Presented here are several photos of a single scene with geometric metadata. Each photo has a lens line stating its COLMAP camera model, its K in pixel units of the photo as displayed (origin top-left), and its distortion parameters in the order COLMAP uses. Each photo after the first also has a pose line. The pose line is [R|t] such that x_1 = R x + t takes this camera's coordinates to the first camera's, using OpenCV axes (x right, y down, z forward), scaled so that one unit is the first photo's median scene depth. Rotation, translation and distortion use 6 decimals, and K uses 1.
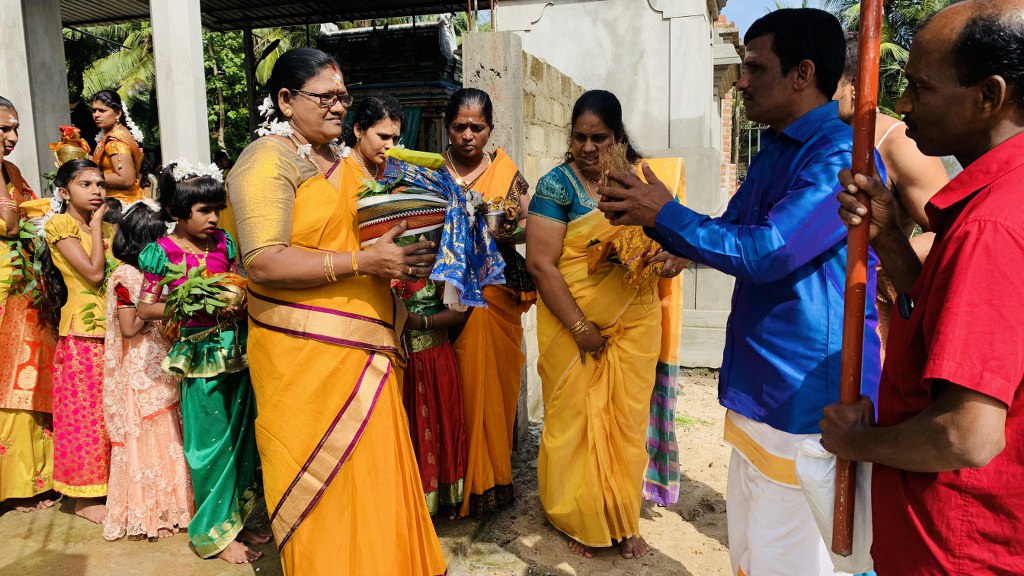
lens RADIAL K [[779.0, 0, 509.9], [0, 779.0, 290.0], [0, 0, 1]] dist [0.033325, -0.030875]
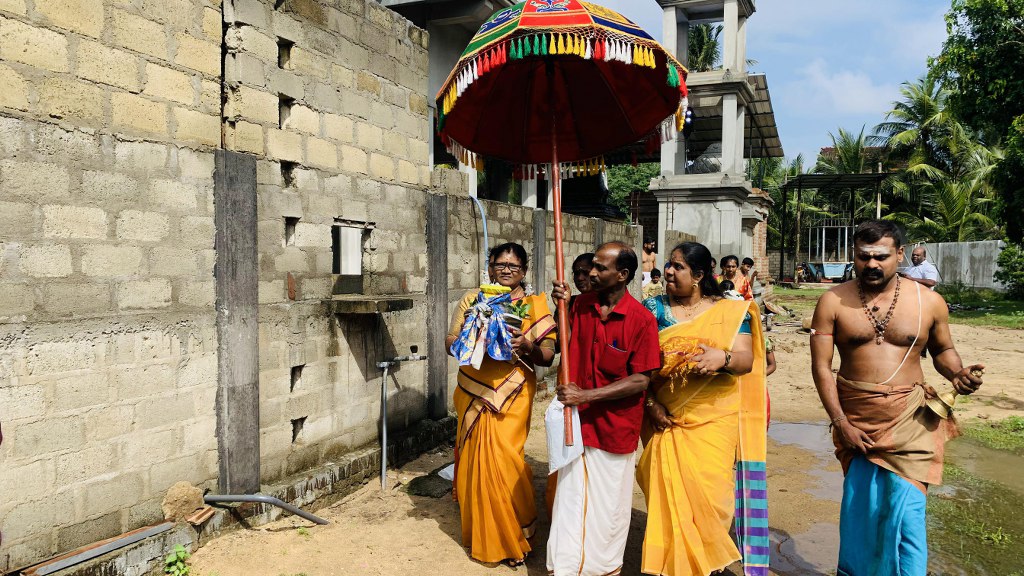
lens RADIAL K [[779.0, 0, 507.8], [0, 779.0, 296.3], [0, 0, 1]] dist [0.033325, -0.030875]
pose [[0.993101, 0.035541, -0.111748, -0.121972], [-0.045615, 0.994993, -0.088928, 0.131545], [0.108028, 0.093412, 0.989749, -0.948801]]
